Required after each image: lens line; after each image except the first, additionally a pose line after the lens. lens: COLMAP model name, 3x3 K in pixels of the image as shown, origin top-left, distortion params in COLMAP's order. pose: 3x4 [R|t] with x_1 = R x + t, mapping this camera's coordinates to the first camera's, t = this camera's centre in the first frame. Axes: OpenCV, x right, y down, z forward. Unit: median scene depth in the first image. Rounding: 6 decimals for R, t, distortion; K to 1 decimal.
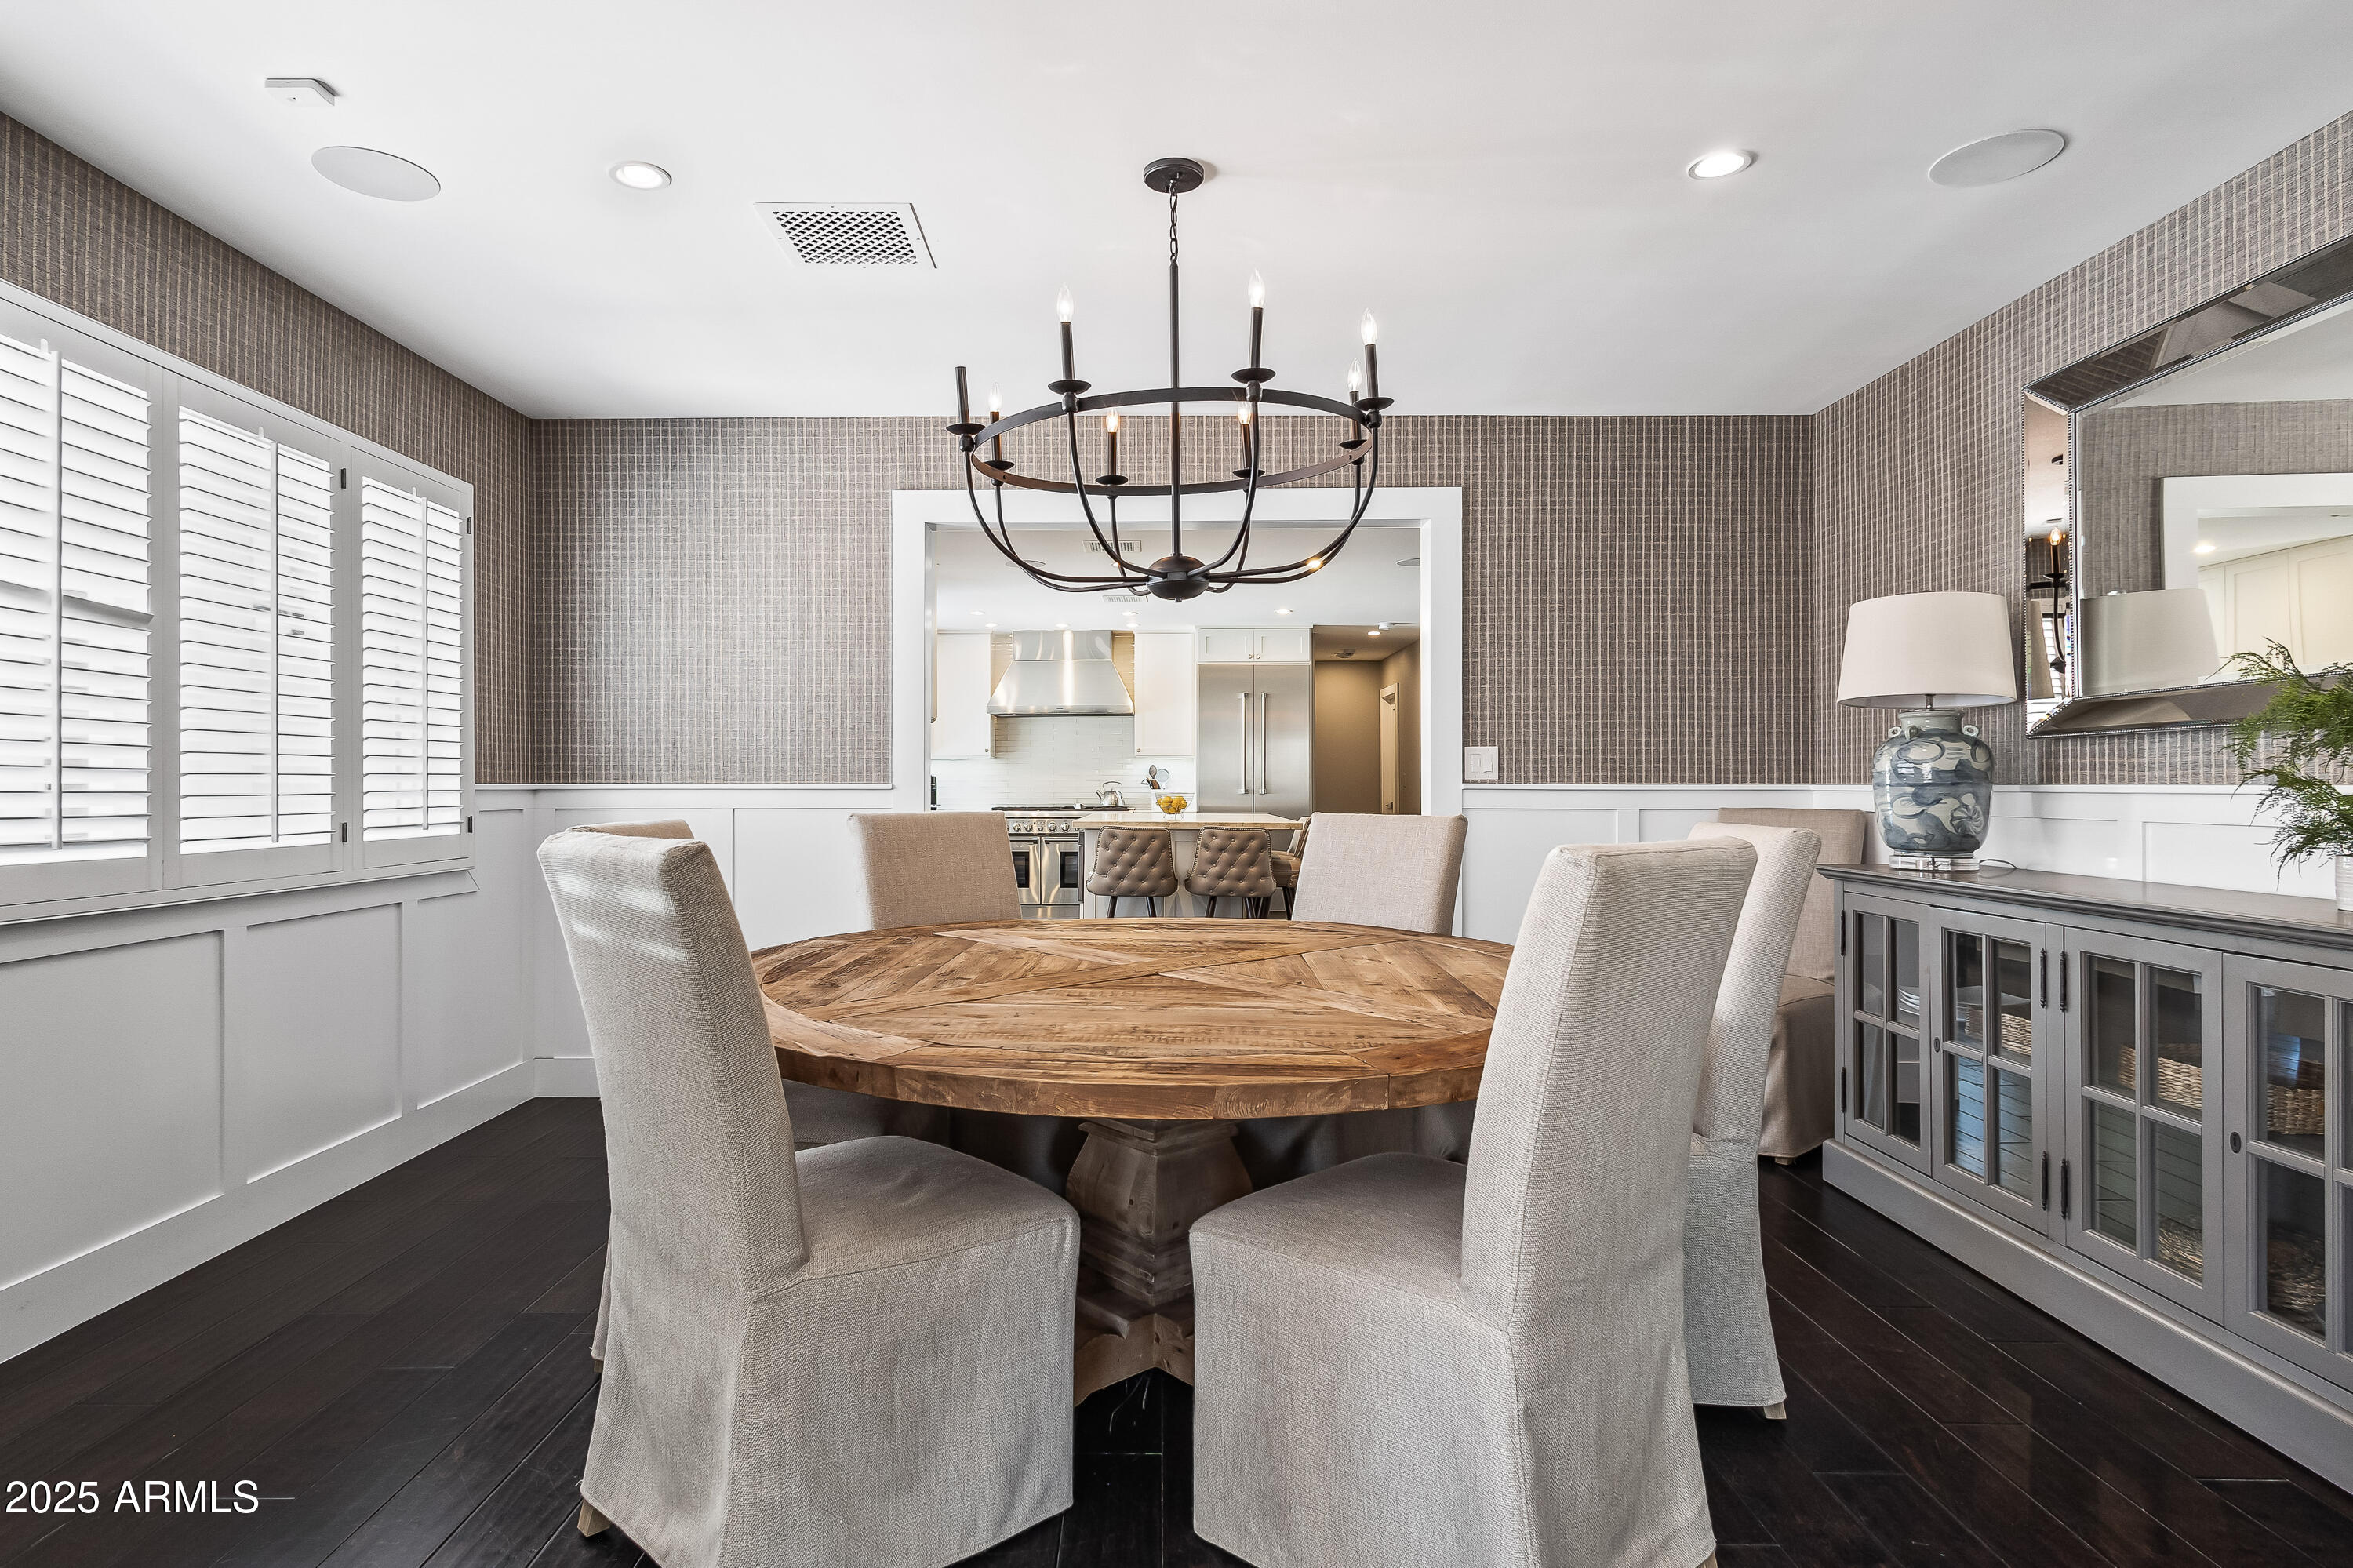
lens RADIAL K [[1204.5, 0, 1175.3], [0, 1204.5, 800.2], [0, 0, 1]] dist [-0.001122, -0.000268]
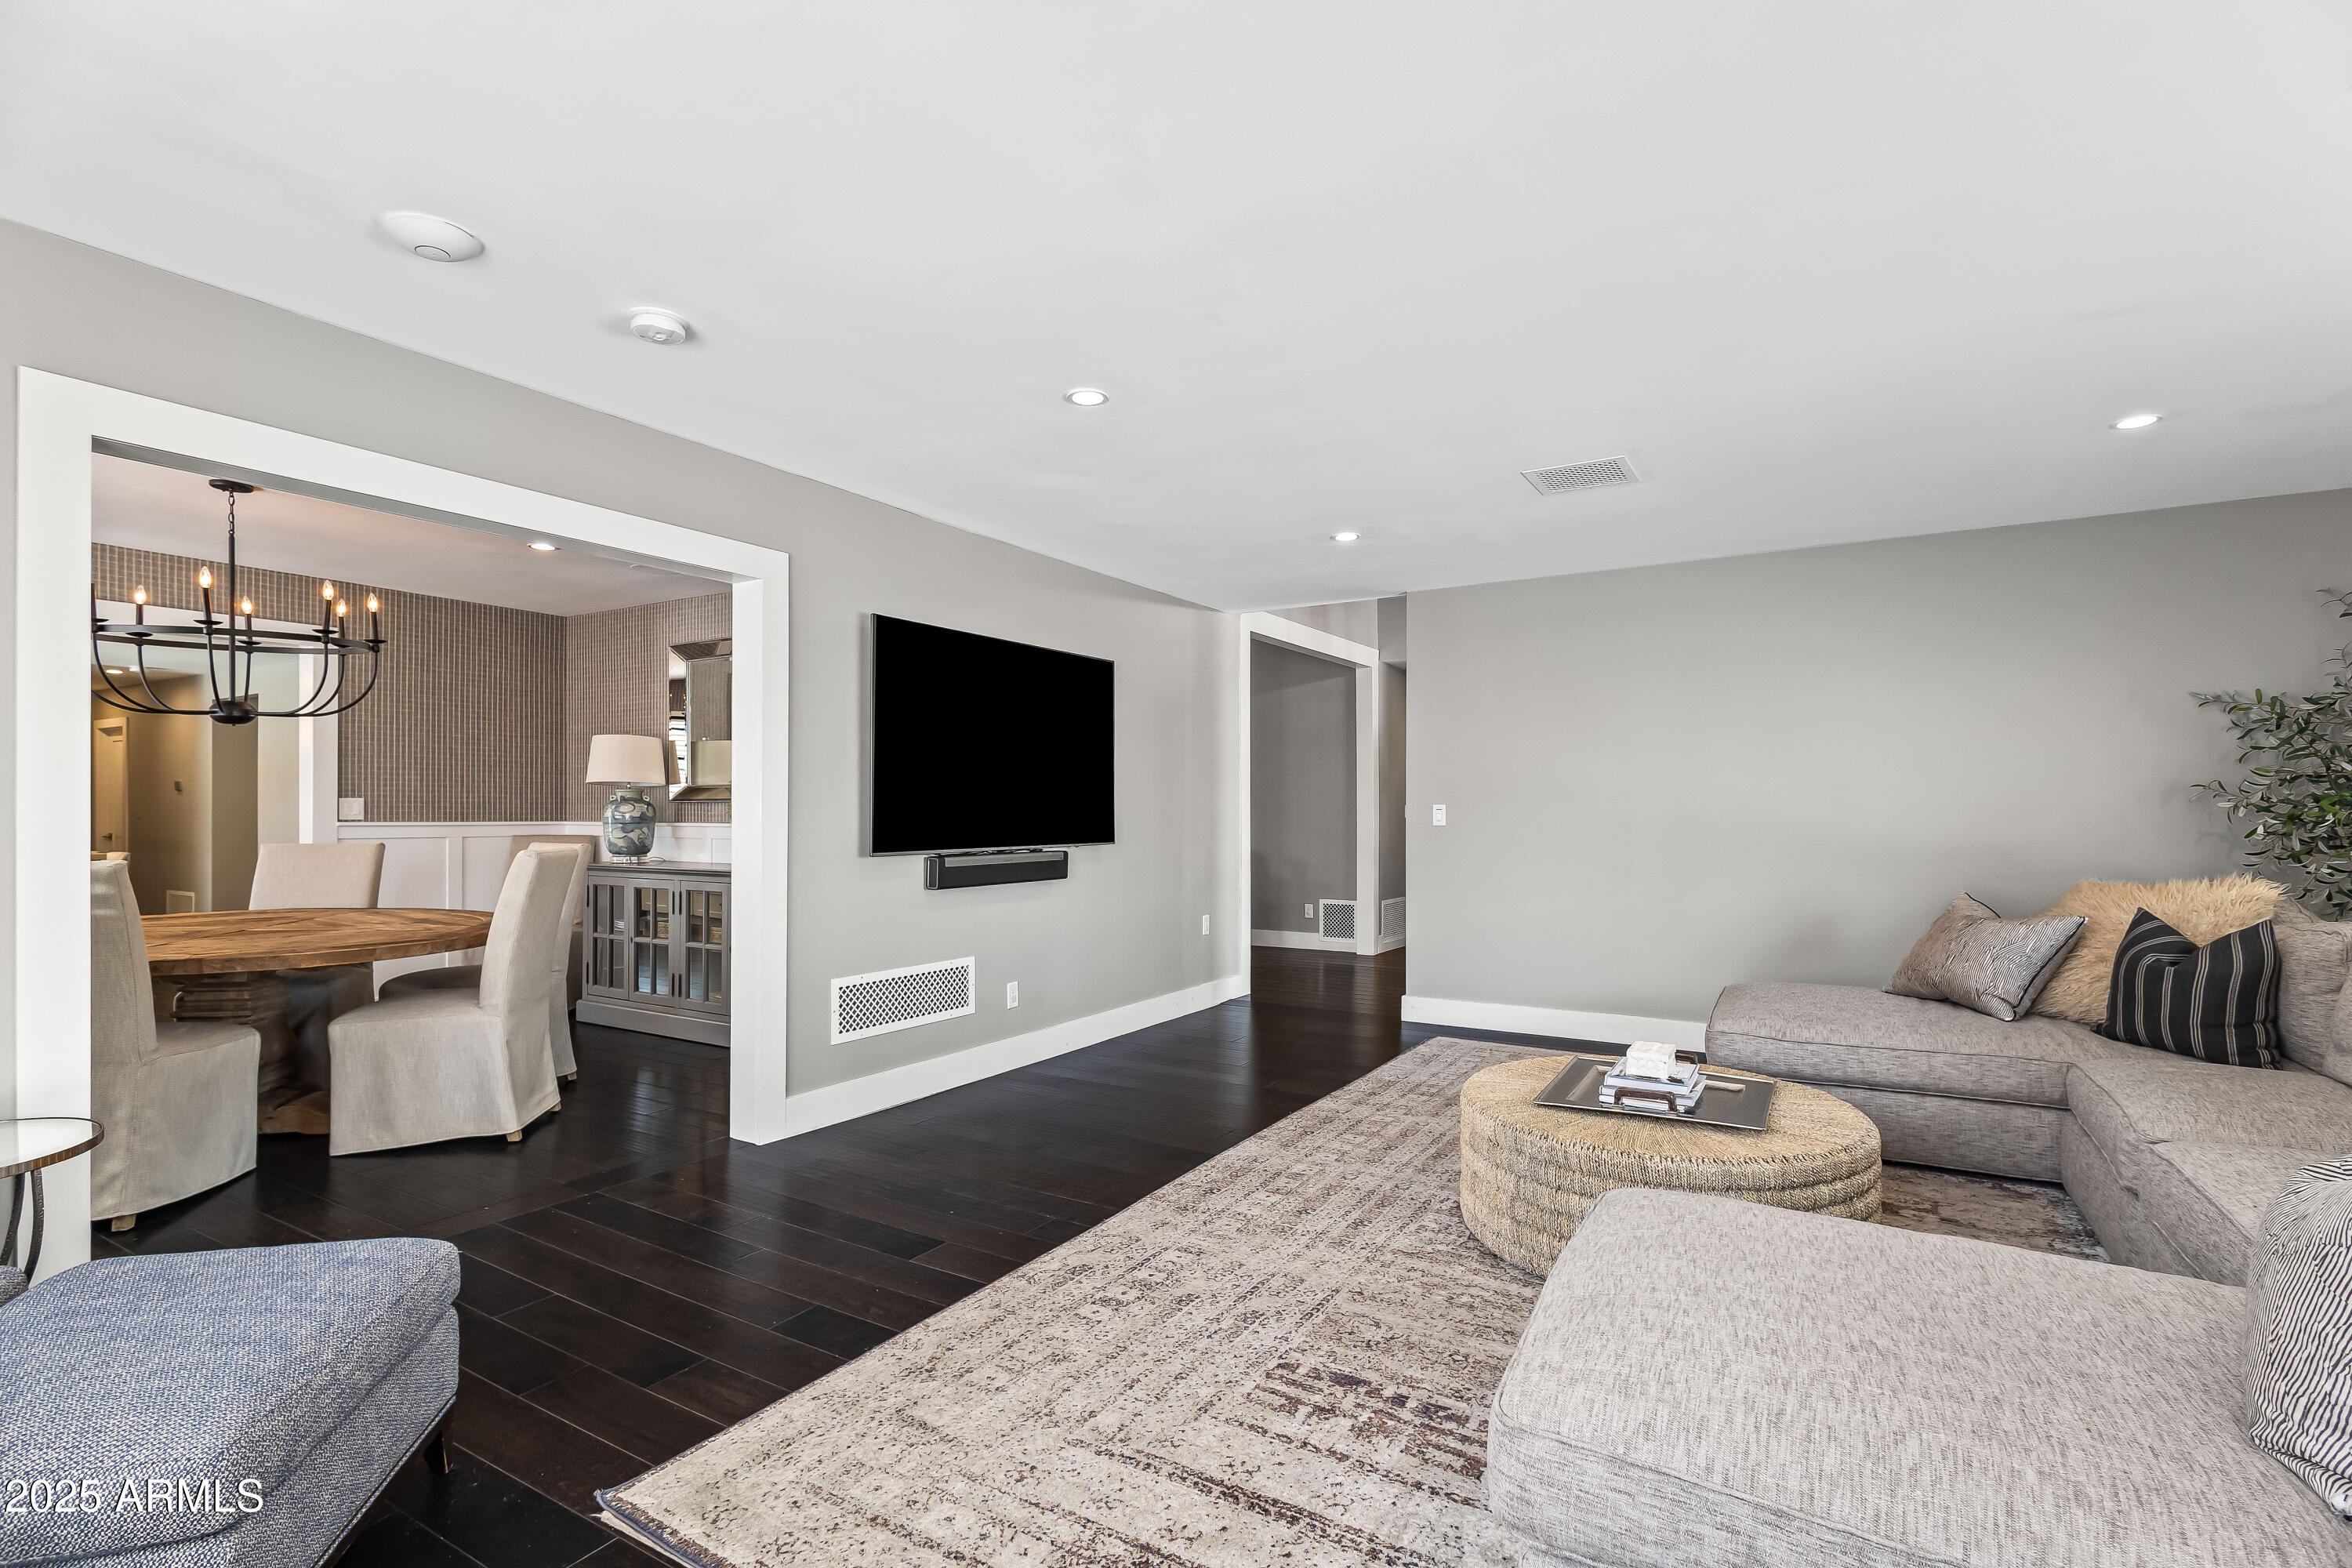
lens RADIAL K [[1129.4, 0, 1176.0], [0, 1129.4, 784.0], [0, 0, 1]] dist [0.015732, 0.000010]
pose [[0.521094, 0.021936, 0.853217, -0.599036], [0.008063, 0.999499, -0.030622, -0.012793], [-0.853461, 0.022837, 0.520656, -0.899582]]
